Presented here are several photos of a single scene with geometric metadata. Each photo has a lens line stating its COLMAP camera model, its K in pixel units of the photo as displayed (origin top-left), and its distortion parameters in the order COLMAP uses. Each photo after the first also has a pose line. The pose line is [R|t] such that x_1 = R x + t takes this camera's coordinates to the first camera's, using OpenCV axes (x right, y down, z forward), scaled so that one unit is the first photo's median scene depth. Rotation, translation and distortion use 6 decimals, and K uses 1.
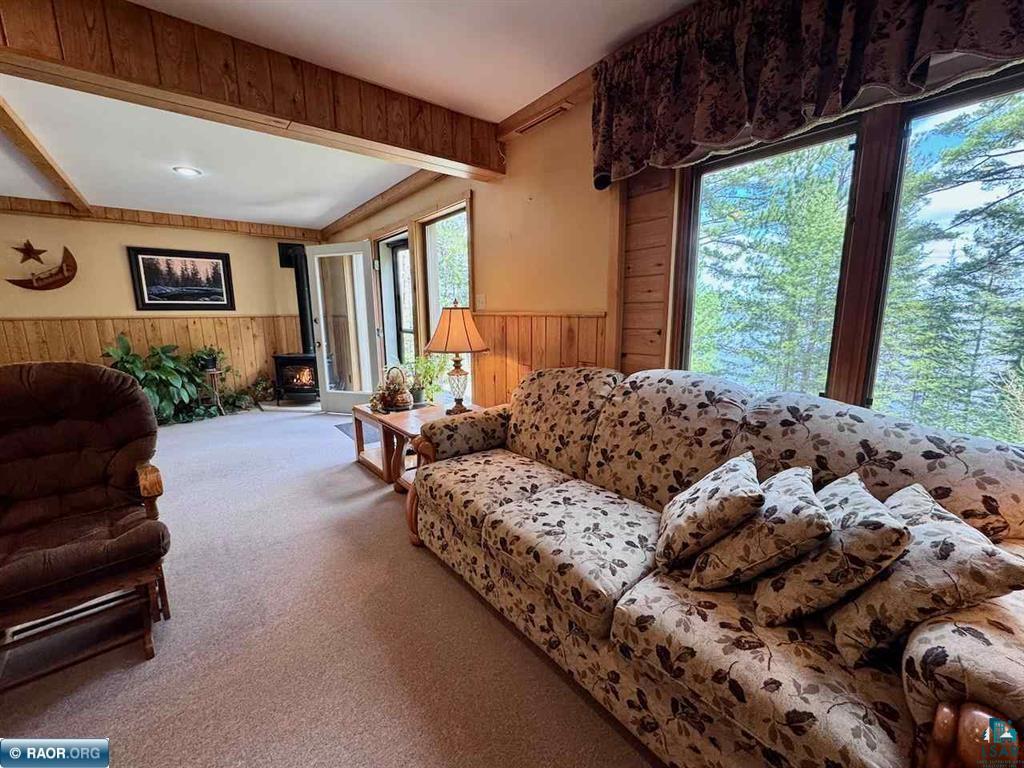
lens RADIAL K [[409.8, 0, 510.9], [0, 409.8, 383.7], [0, 0, 1]] dist [-0.003182, 0.000703]
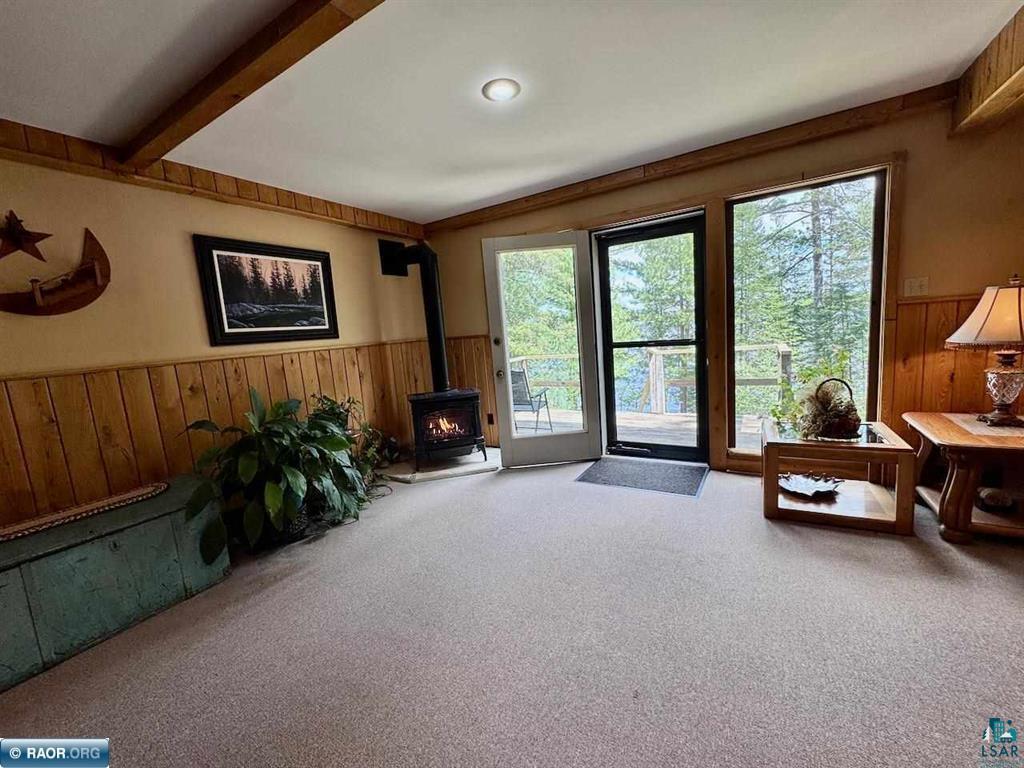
lens RADIAL K [[409.8, 0, 510.9], [0, 409.8, 383.7], [0, 0, 1]] dist [-0.003182, 0.000703]
pose [[0.933160, -0.110876, 0.341935, -1.704186], [0.129689, 0.991019, -0.032581, -0.131407], [-0.335252, 0.074748, 0.939159, 0.781267]]
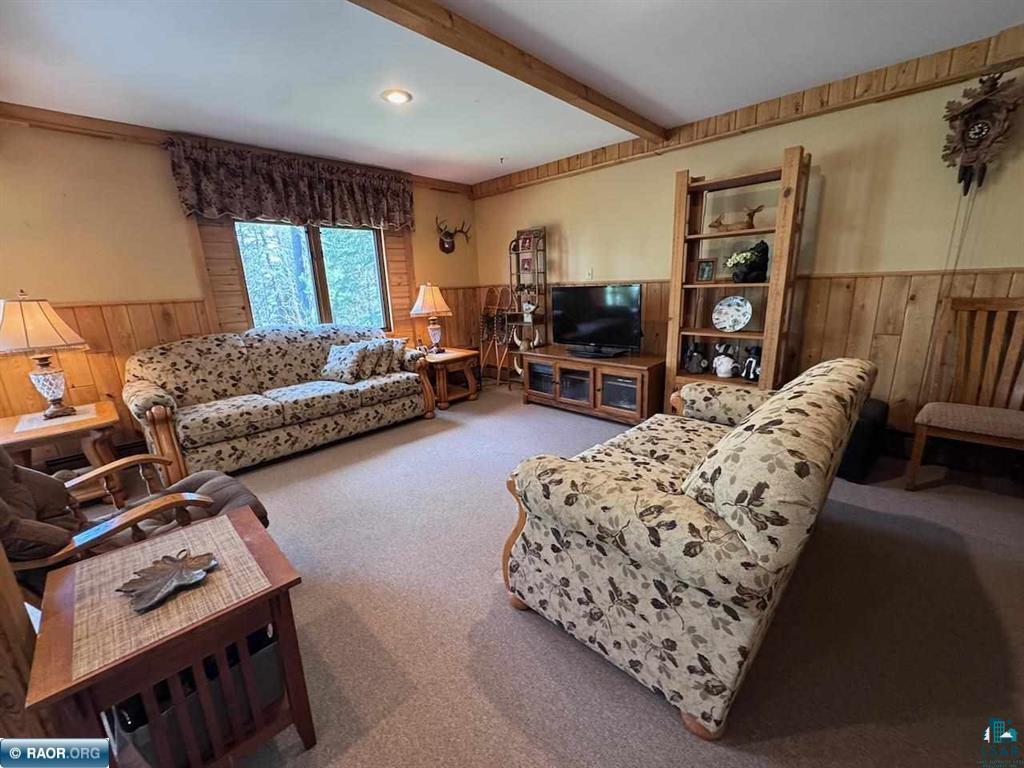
lens RADIAL K [[409.8, 0, 510.9], [0, 409.8, 383.7], [0, 0, 1]] dist [-0.003182, 0.000703]
pose [[-0.132522, -0.222763, 0.965823, -1.540836], [0.211691, 0.945573, 0.247139, -0.008017], [-0.968310, 0.237208, -0.078153, 0.094583]]
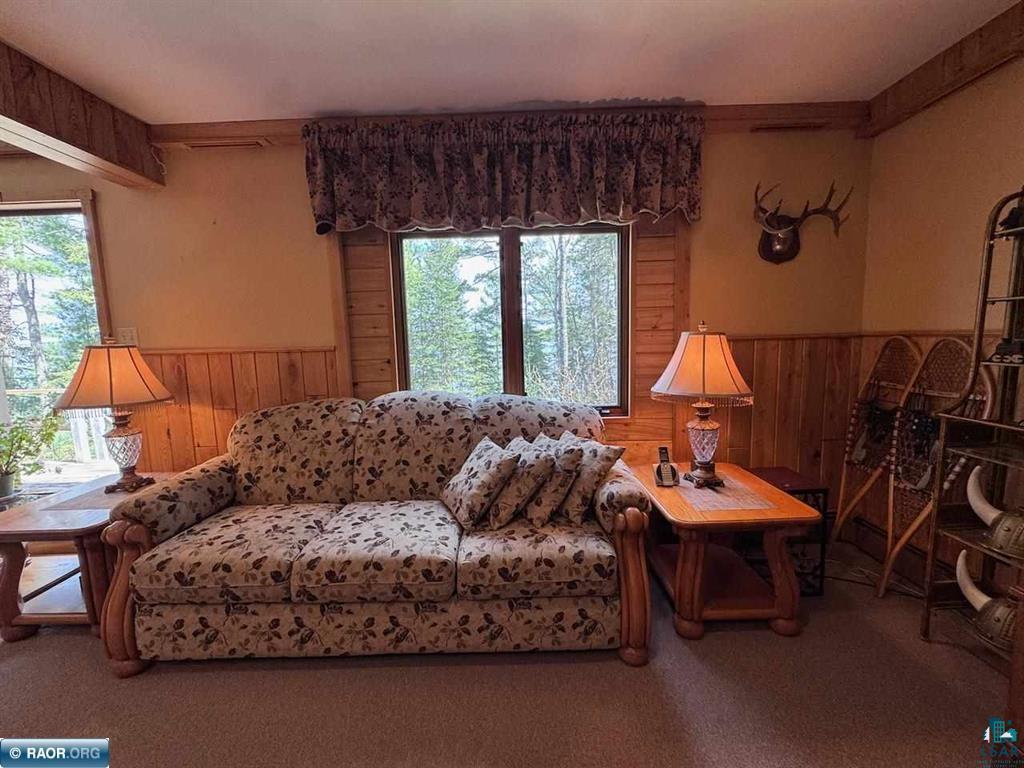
lens RADIAL K [[409.8, 0, 510.9], [0, 409.8, 383.7], [0, 0, 1]] dist [-0.003182, 0.000703]
pose [[0.624534, -0.097083, 0.774940, -0.340332], [0.155886, 0.987773, -0.001884, -0.003902], [-0.765282, 0.121979, 0.632032, -0.021164]]
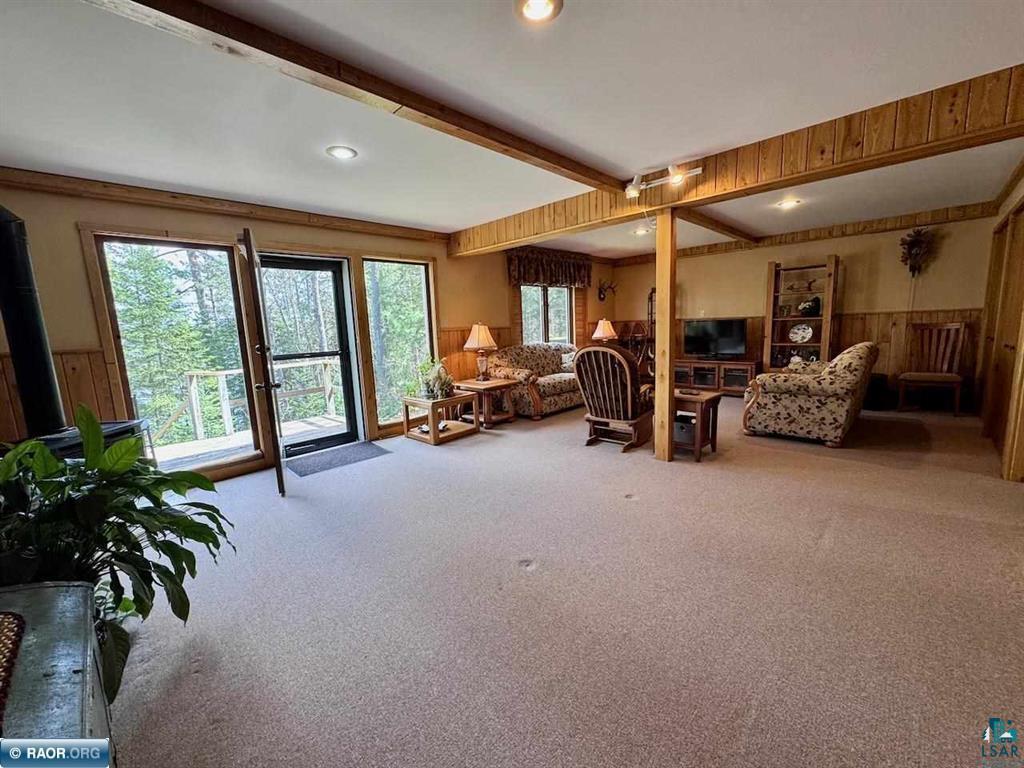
lens RADIAL K [[409.8, 0, 510.9], [0, 409.8, 383.7], [0, 0, 1]] dist [-0.003182, 0.000703]
pose [[-0.120432, -0.129437, 0.984247, -2.746981], [0.213686, 0.964842, 0.153032, -0.238139], [-0.969451, 0.228750, -0.088538, 1.419695]]
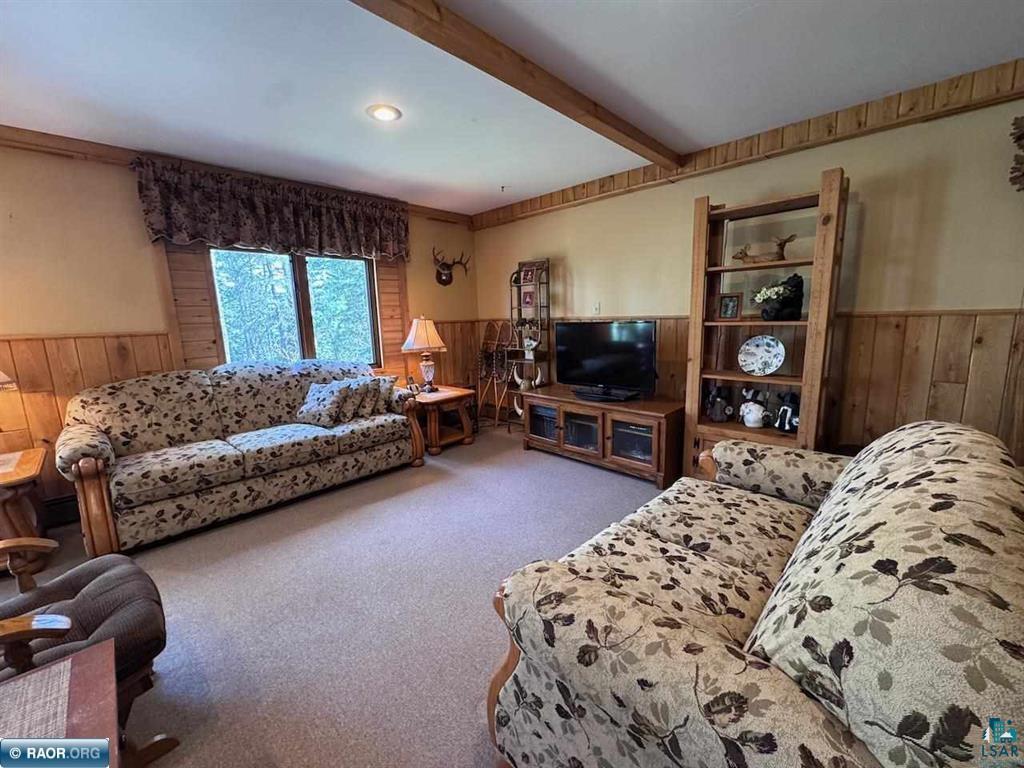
lens RADIAL K [[409.8, 0, 510.9], [0, 409.8, 383.7], [0, 0, 1]] dist [-0.003182, 0.000703]
pose [[-0.124419, -0.149826, 0.980853, -1.347014], [0.201951, 0.964018, 0.172871, -0.009755], [-0.971461, 0.219593, -0.089684, 0.052272]]
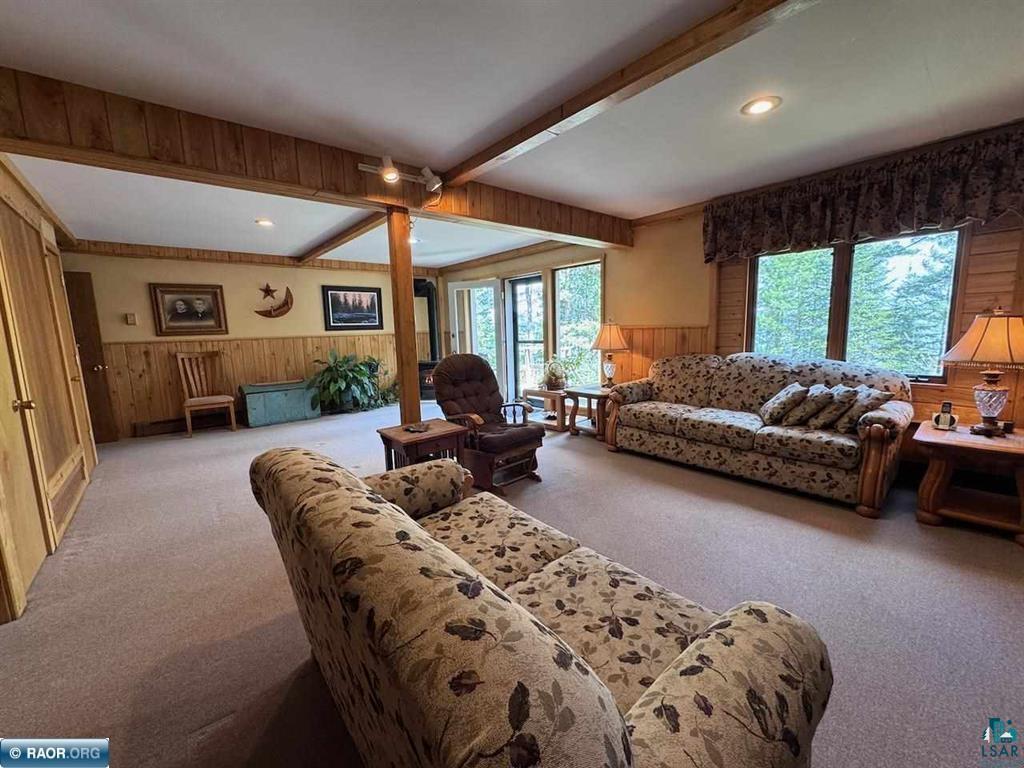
lens RADIAL K [[409.8, 0, 510.9], [0, 409.8, 383.7], [0, 0, 1]] dist [-0.003182, 0.000703]
pose [[0.999234, -0.024096, 0.030823, -0.791453], [0.025225, 0.999005, -0.036781, 0.152280], [-0.029906, 0.037531, 0.998848, -0.911300]]
